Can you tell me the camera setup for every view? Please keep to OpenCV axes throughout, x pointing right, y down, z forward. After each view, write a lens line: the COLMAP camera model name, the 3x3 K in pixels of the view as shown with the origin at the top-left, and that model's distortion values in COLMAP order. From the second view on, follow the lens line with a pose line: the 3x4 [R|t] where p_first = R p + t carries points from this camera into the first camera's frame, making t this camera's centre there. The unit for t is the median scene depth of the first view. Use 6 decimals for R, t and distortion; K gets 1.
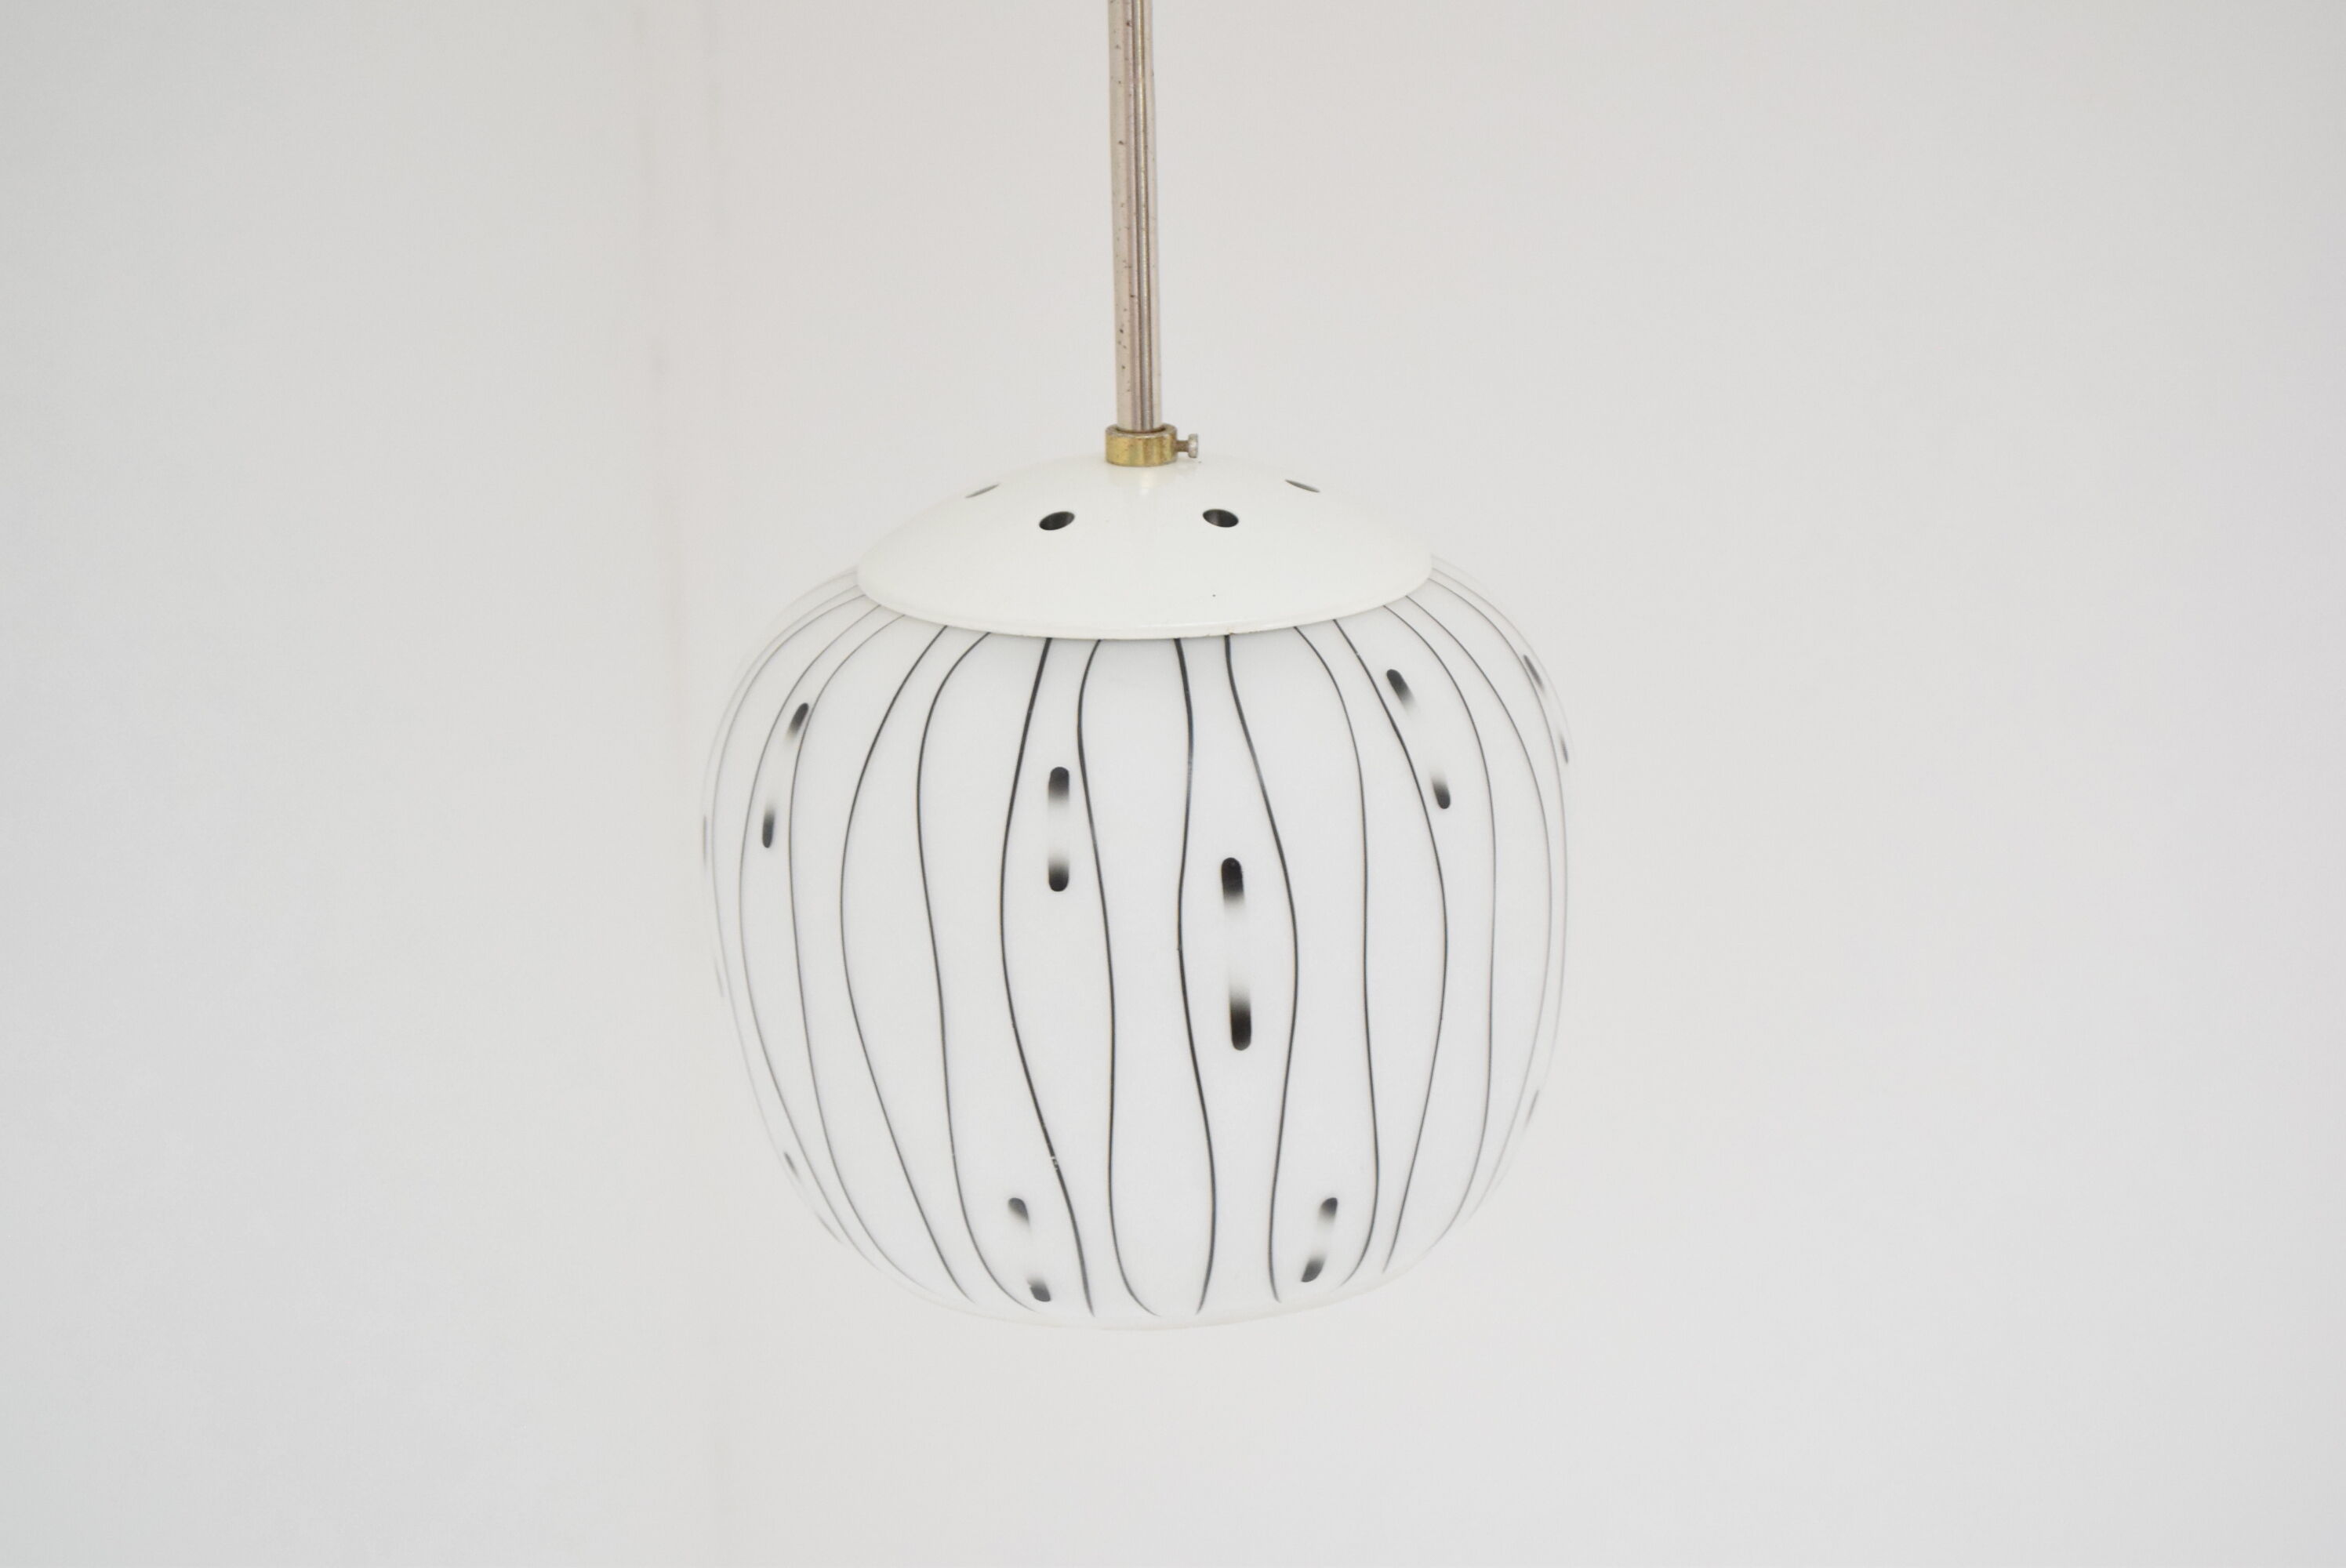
lens RADIAL K [[5288.7, 0, 1177.0], [0, 5288.7, 778.8], [0, 0, 1]] dist [0.086927, 0.000000]
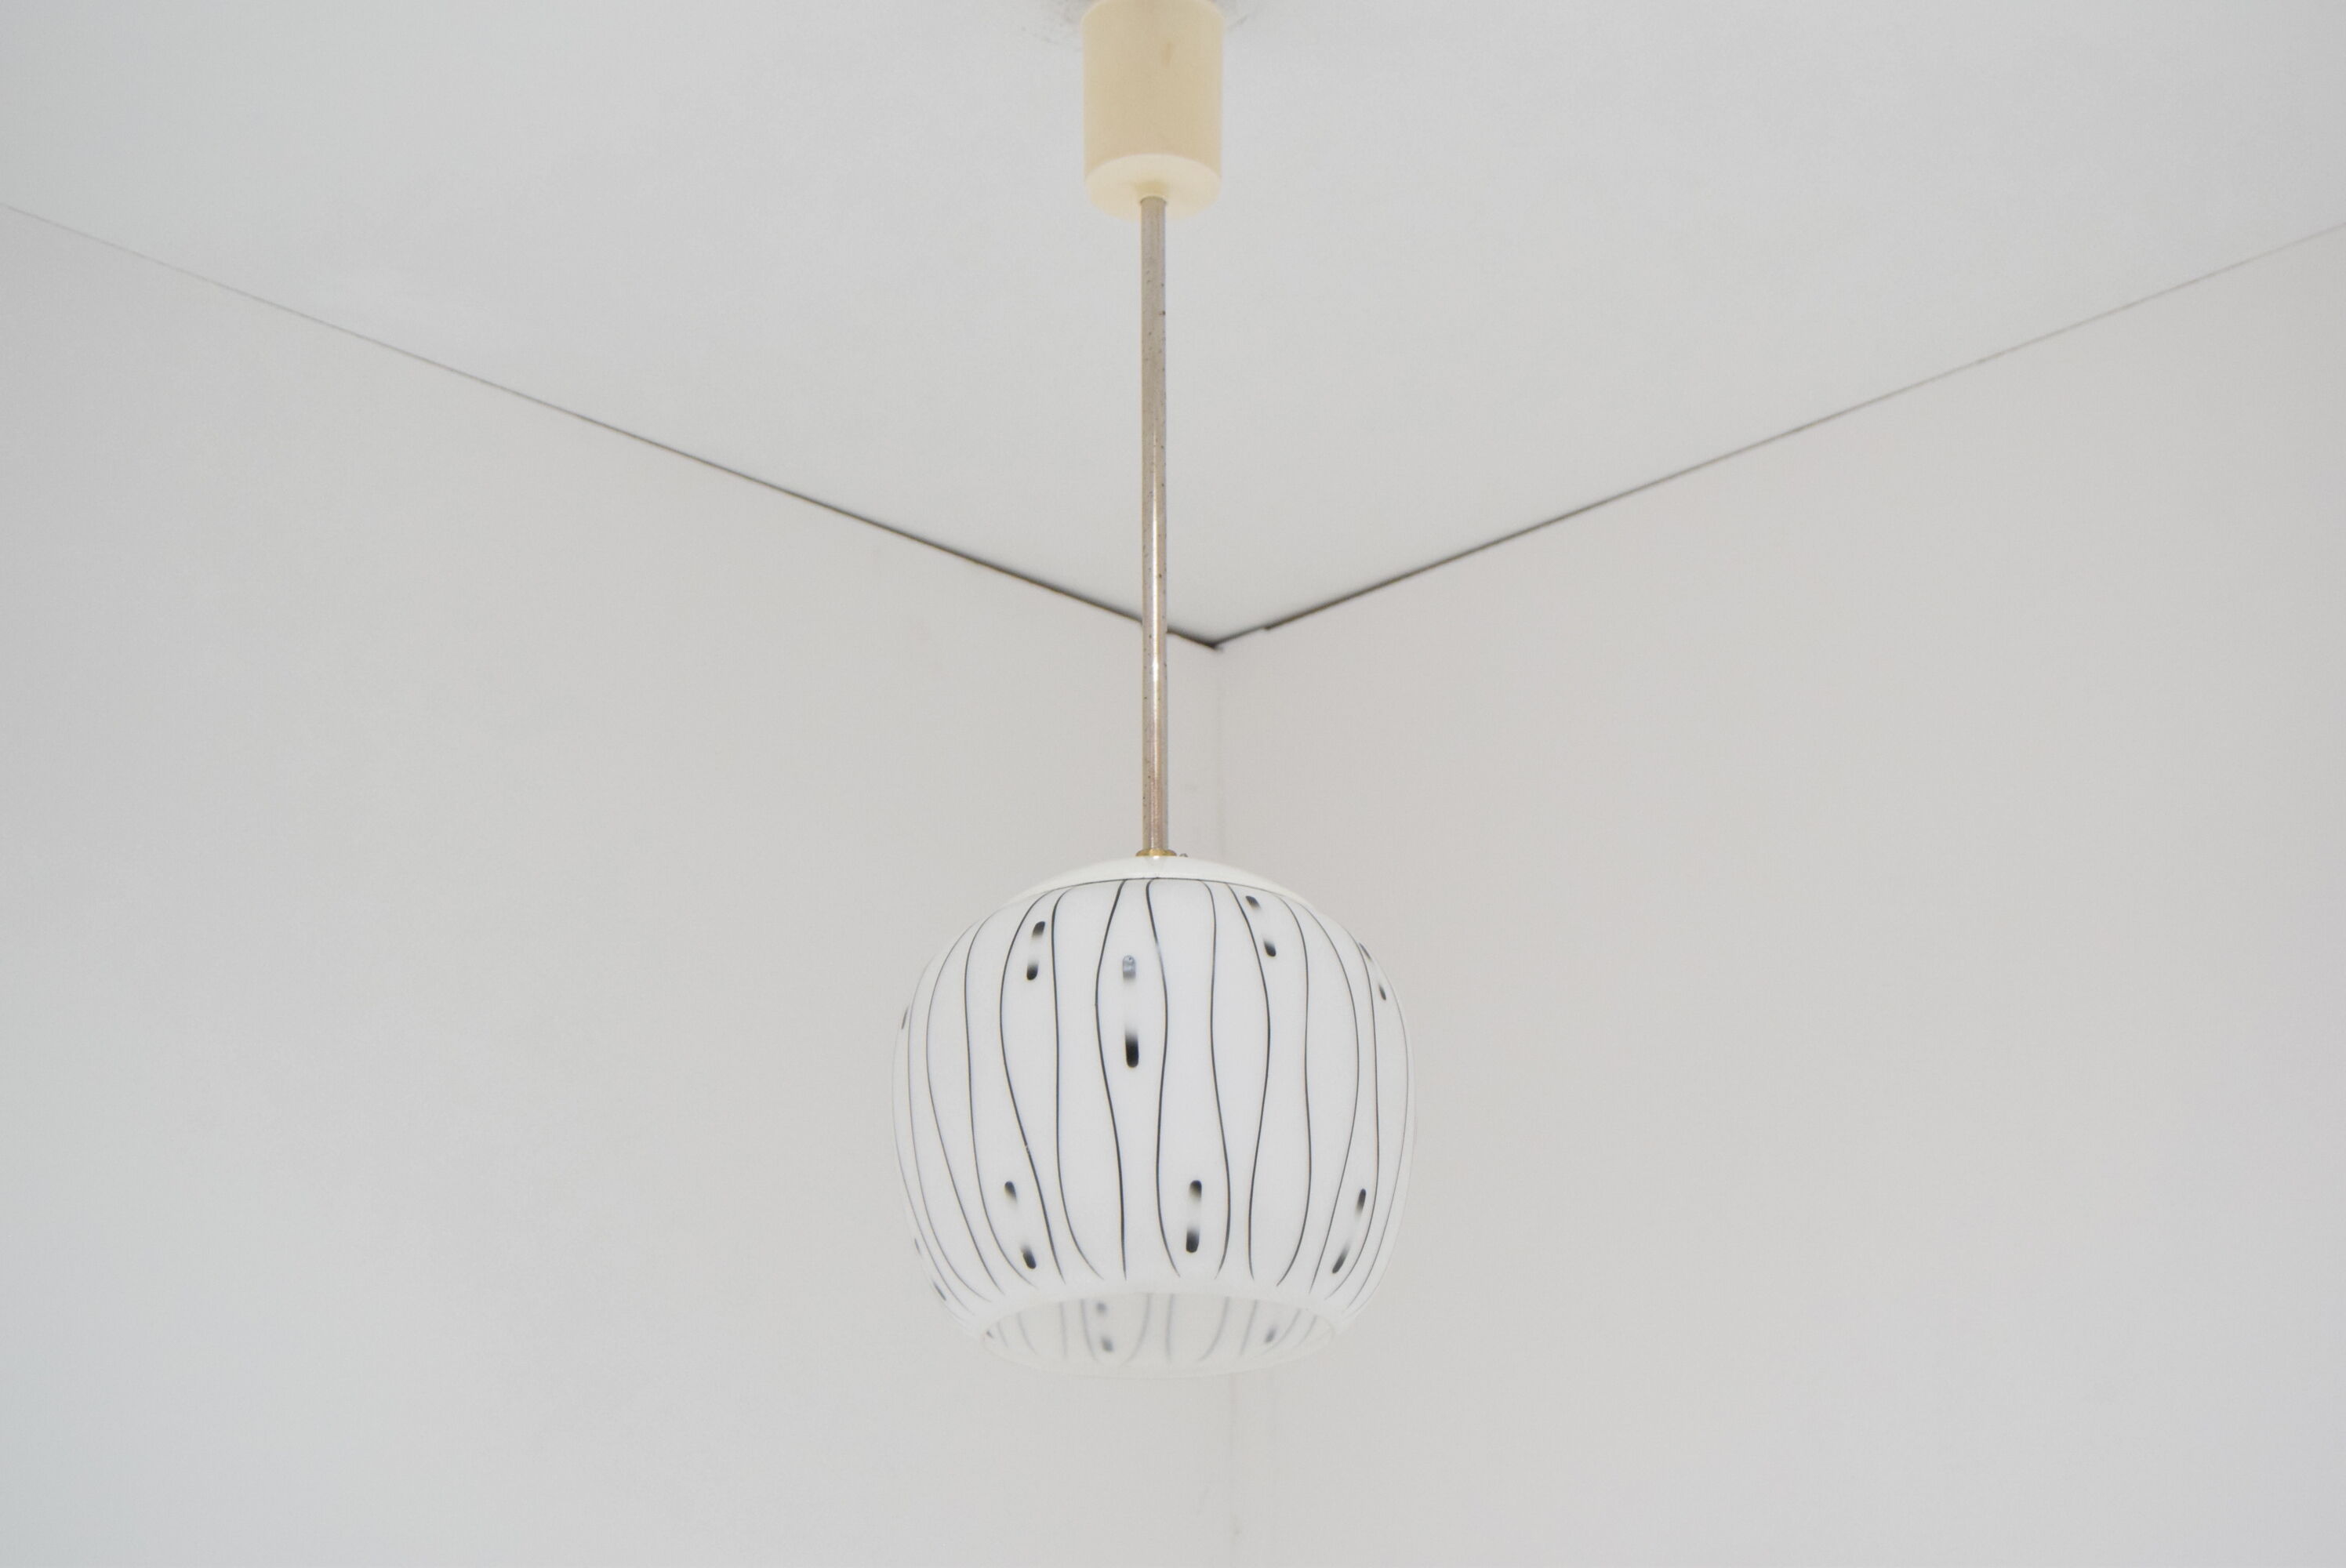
lens RADIAL K [[3721.8, 0, 1184.6], [0, 3721.8, 766.4], [0, 0, 1]] dist [-0.004925, 0.000000]
pose [[0.960559, -0.086412, -0.264308, 0.338993], [-0.085849, 0.811909, -0.577437, 0.636604], [0.264491, 0.577353, 0.772469, 0.039619]]
